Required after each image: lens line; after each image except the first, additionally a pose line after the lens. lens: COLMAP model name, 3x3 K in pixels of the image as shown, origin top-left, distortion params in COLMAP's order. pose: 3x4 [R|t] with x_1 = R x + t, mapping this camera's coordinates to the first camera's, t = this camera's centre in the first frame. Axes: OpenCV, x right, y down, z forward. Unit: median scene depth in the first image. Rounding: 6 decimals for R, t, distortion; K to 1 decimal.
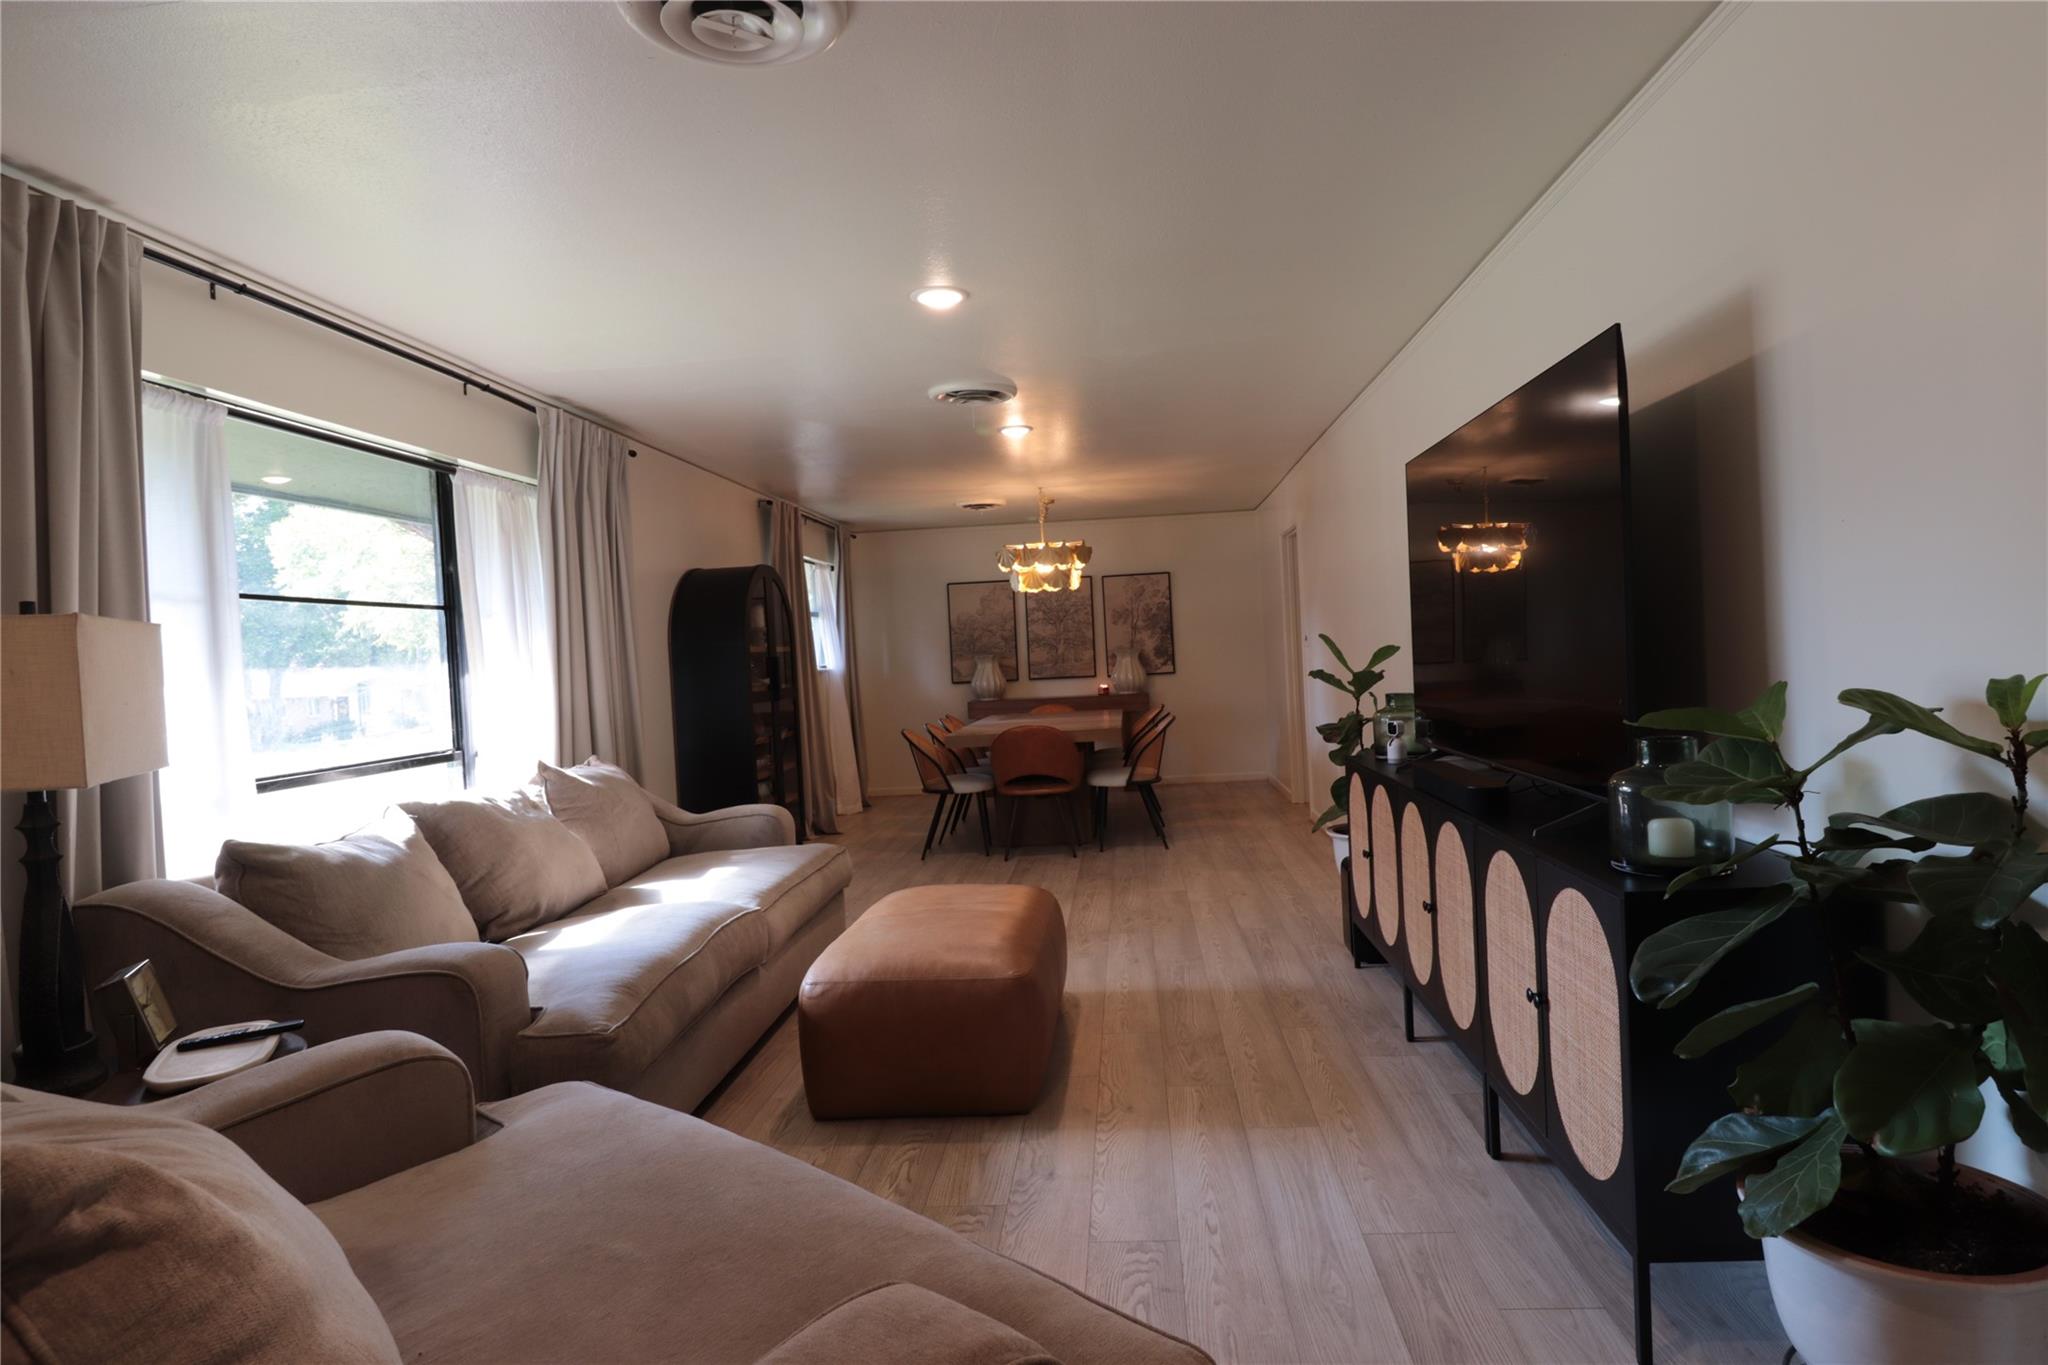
lens RADIAL K [[1062.8, 0, 1024.0], [0, 1062.8, 682.5], [0, 0, 1]] dist [-0.002845, -0.000275]
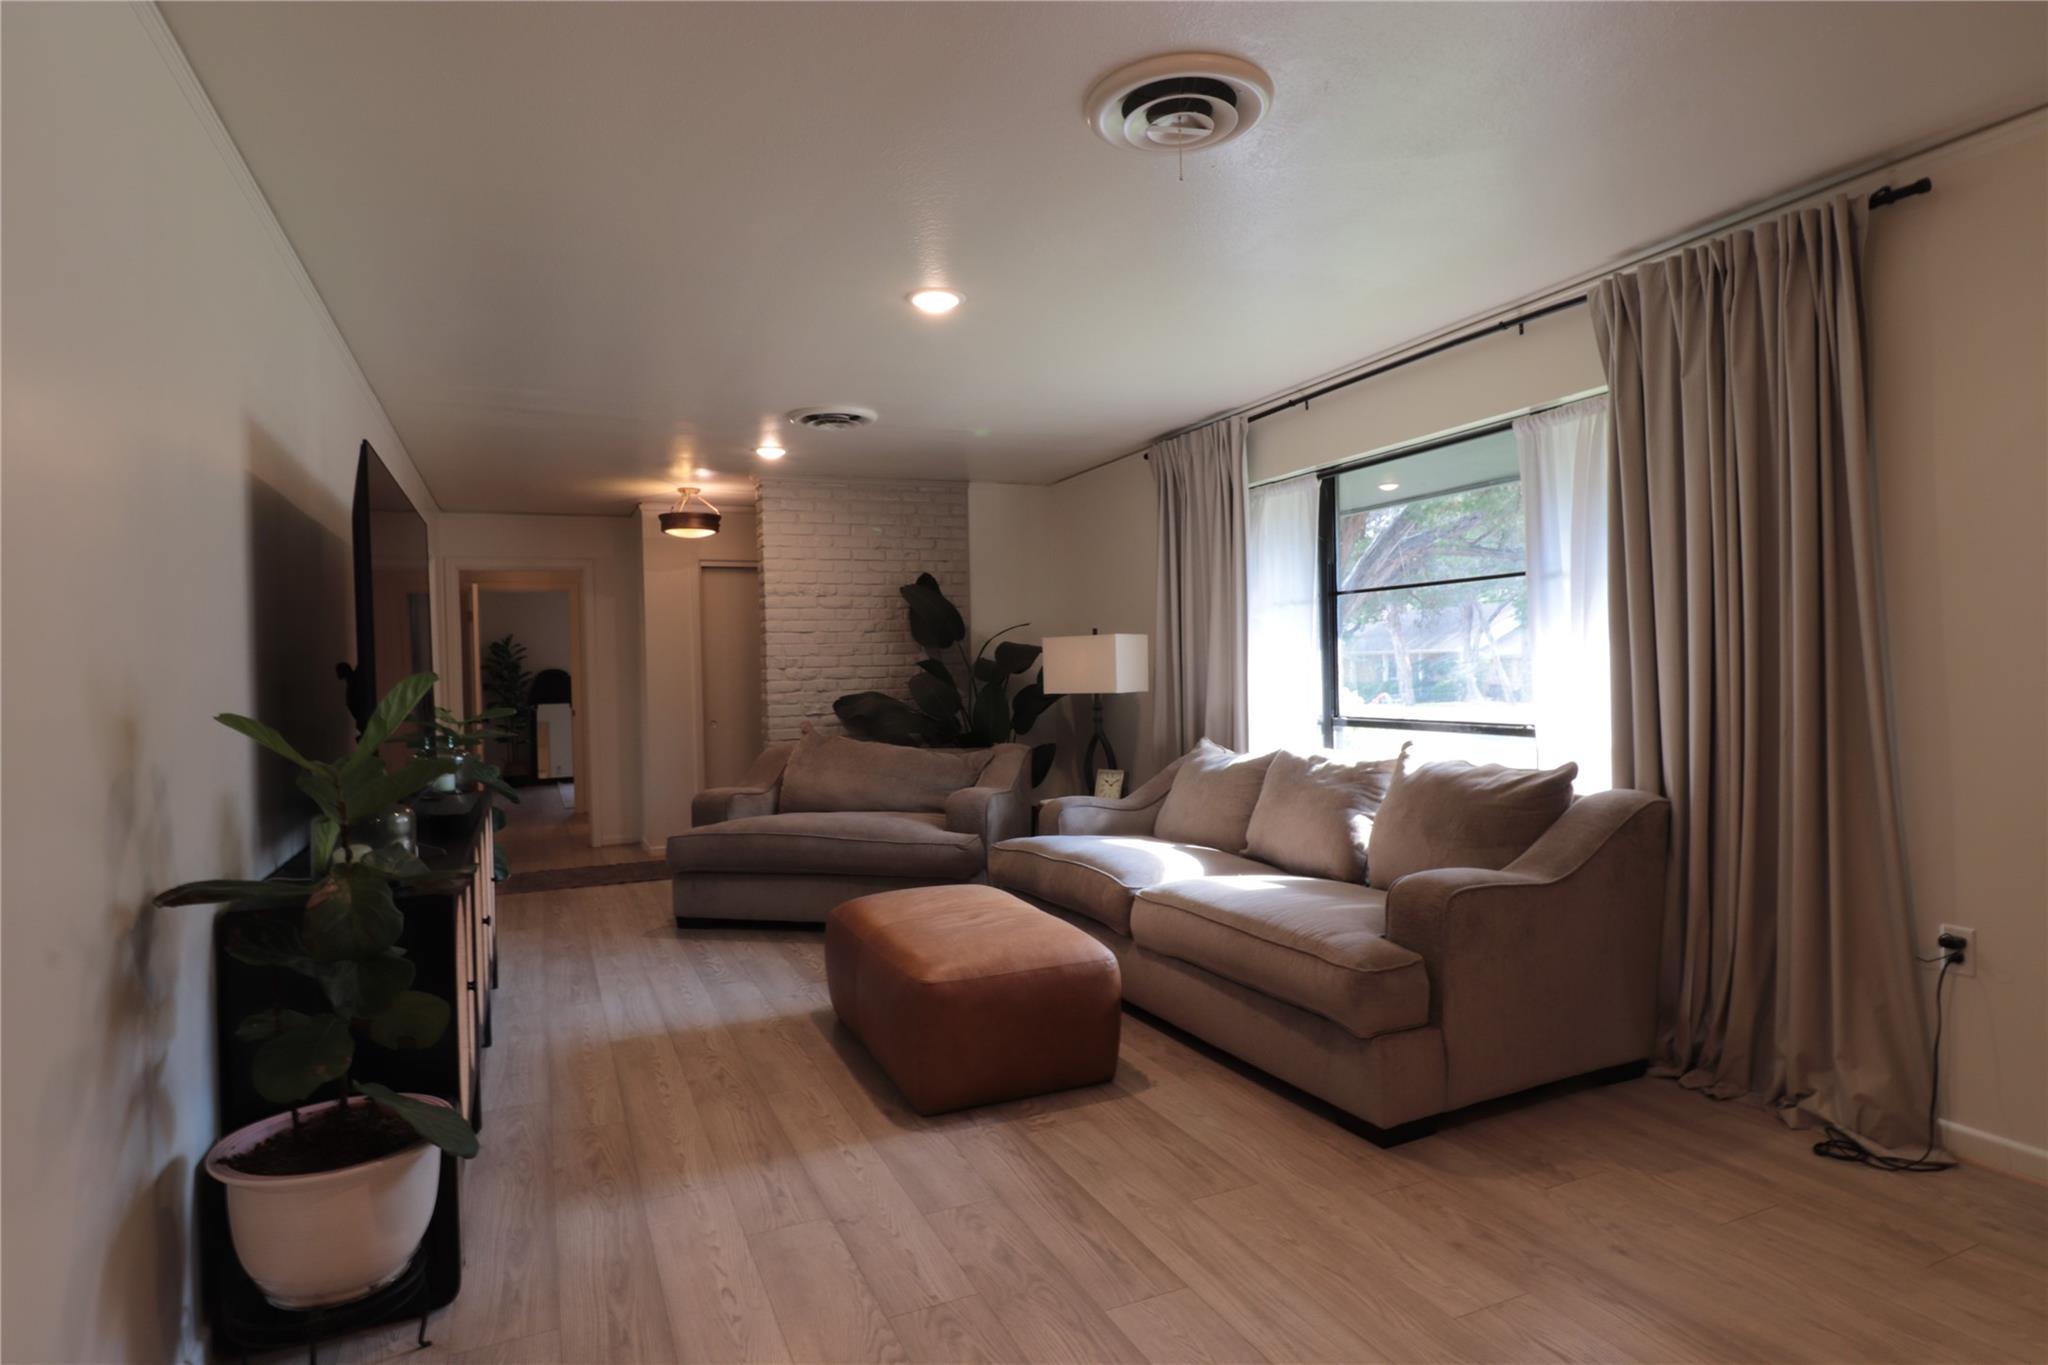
lens RADIAL K [[1062.8, 0, 1024.0], [0, 1062.8, 682.5], [0, 0, 1]] dist [-0.002845, -0.000275]
pose [[-0.862104, 0.077057, -0.500839, 0.378540], [0.049281, 0.996435, 0.068479, -0.074271], [0.504330, 0.034354, -0.862828, 1.955191]]
